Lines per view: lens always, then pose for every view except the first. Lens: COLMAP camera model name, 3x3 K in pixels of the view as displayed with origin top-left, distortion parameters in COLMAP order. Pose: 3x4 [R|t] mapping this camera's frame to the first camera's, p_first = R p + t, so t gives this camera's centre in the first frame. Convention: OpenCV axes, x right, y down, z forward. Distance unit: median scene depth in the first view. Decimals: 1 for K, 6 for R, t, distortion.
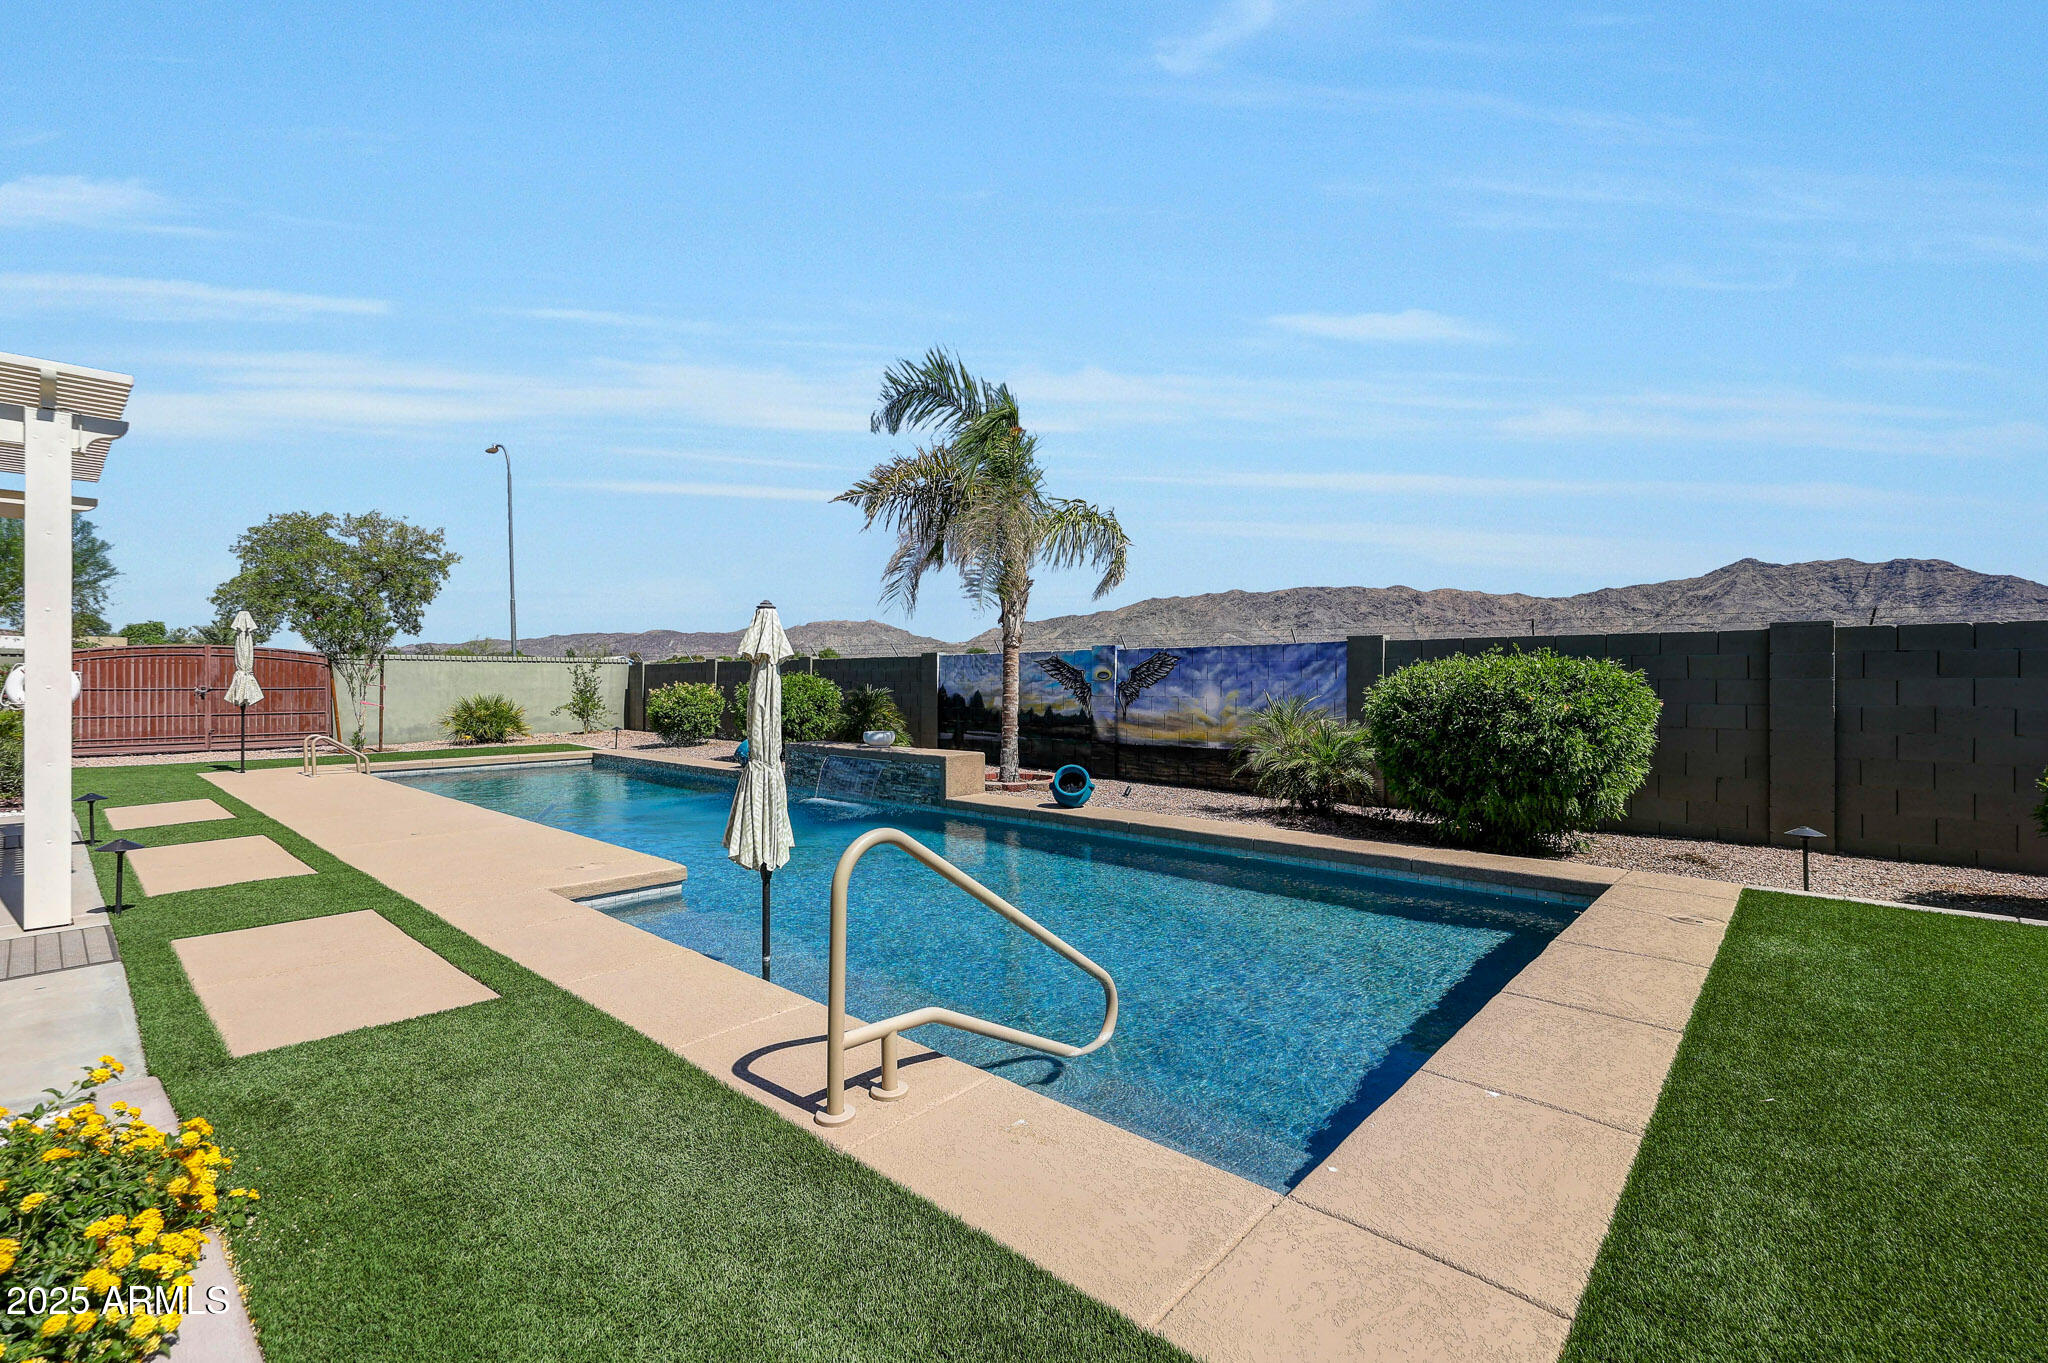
lens RADIAL K [[874.5, 0, 1019.4], [0, 874.5, 721.5], [0, 0, 1]] dist [0.004355, -0.000191]
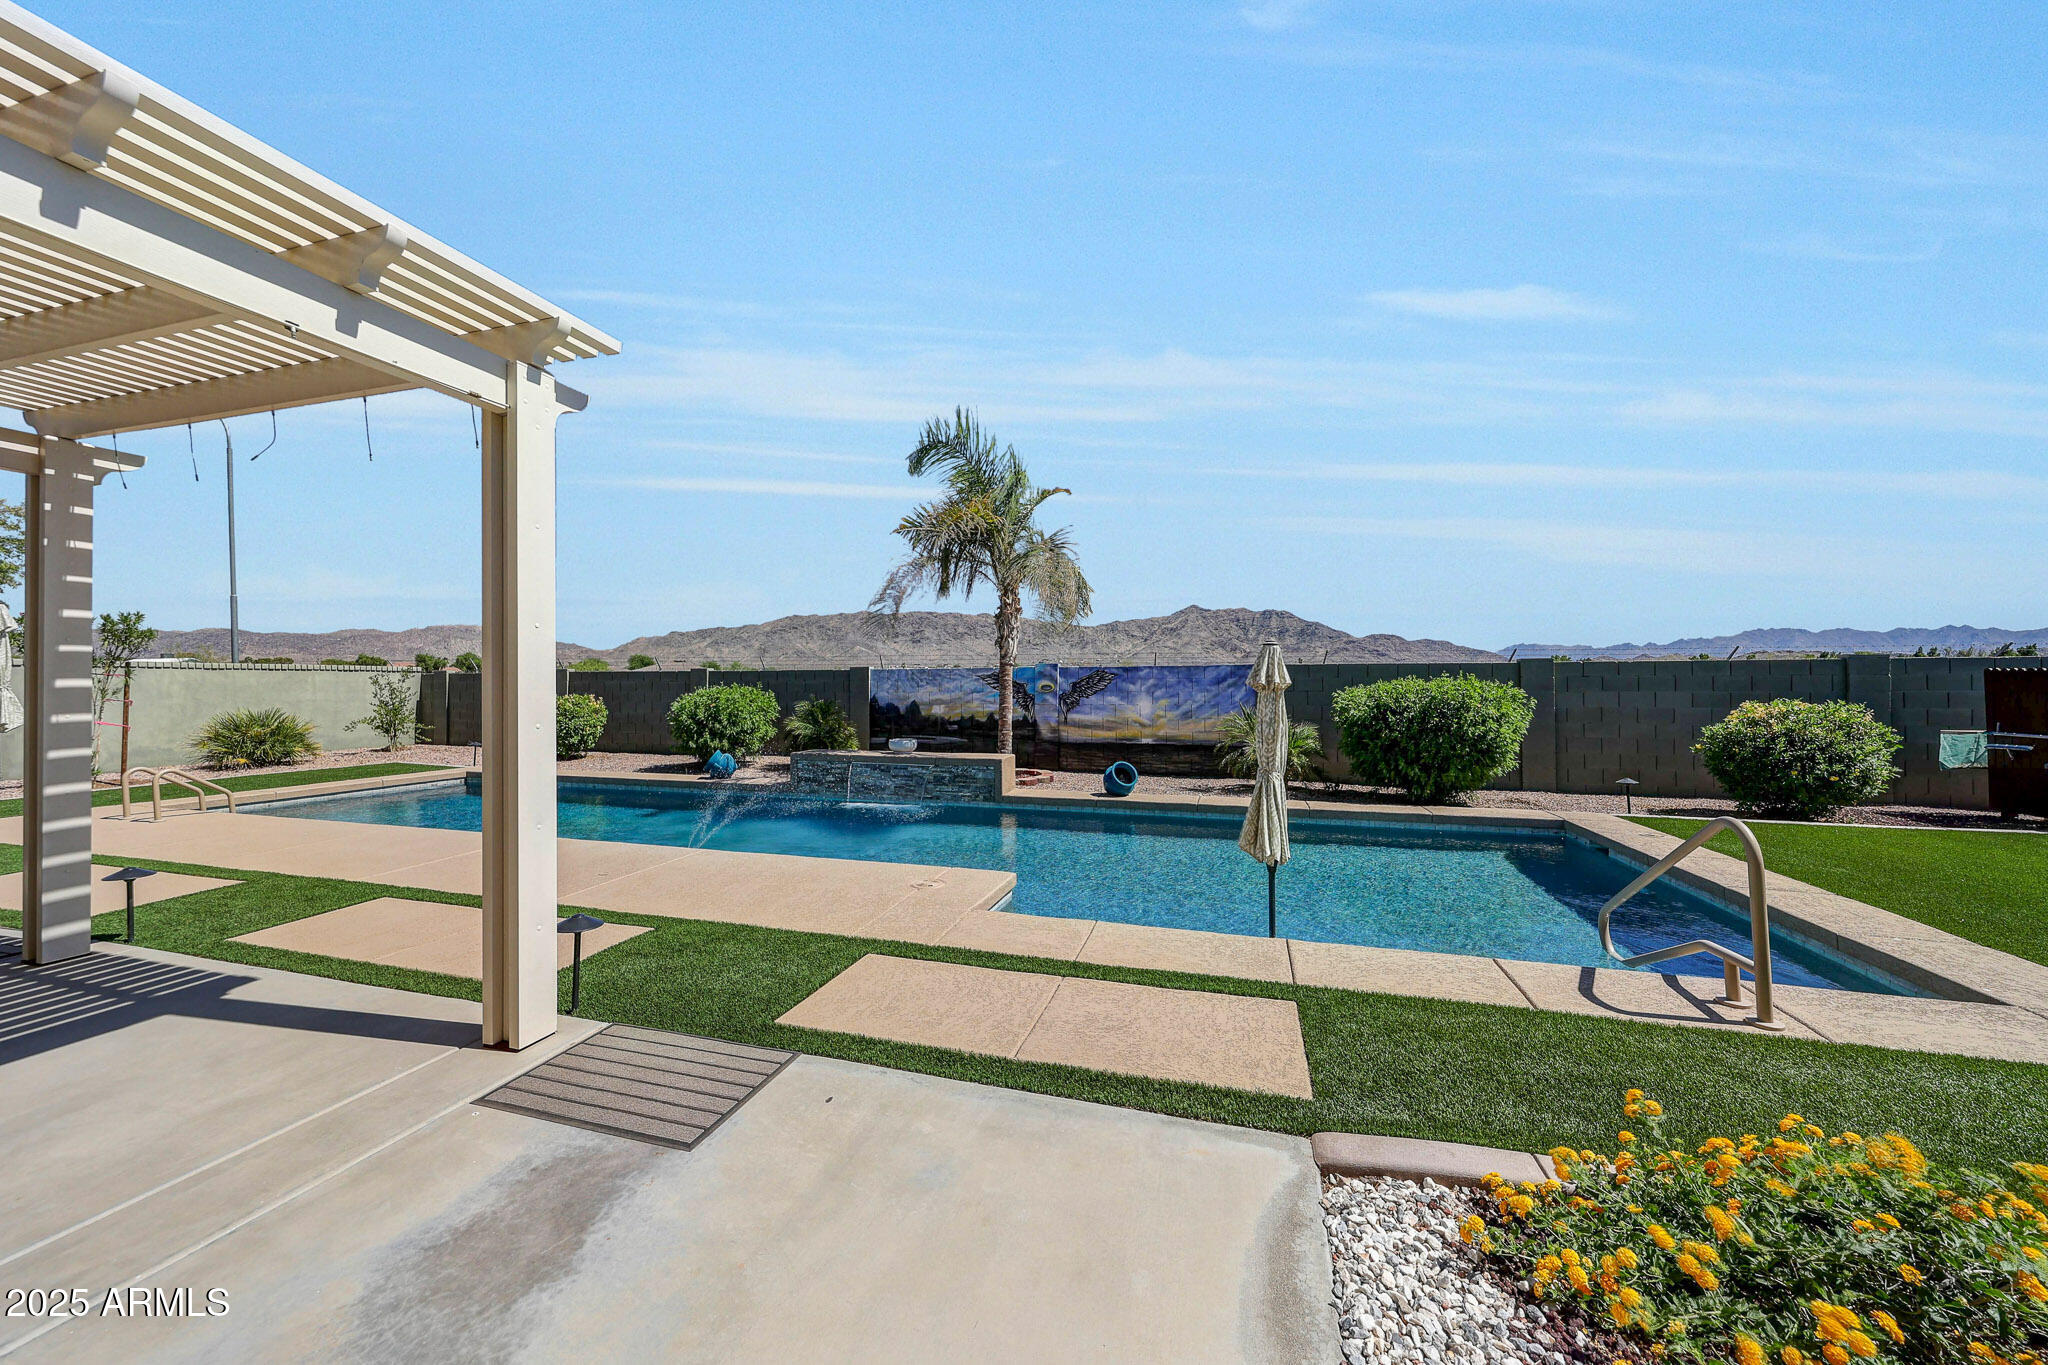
lens RADIAL K [[726.9, 0, 1015.4], [0, 726.9, 691.2], [0, 0, 1]] dist [0.005989, -0.001179]
pose [[0.900962, -0.004581, 0.433875, -0.430014], [0.020933, 0.999239, -0.032920, -0.016283], [-0.433394, 0.038742, 0.900372, 0.103707]]
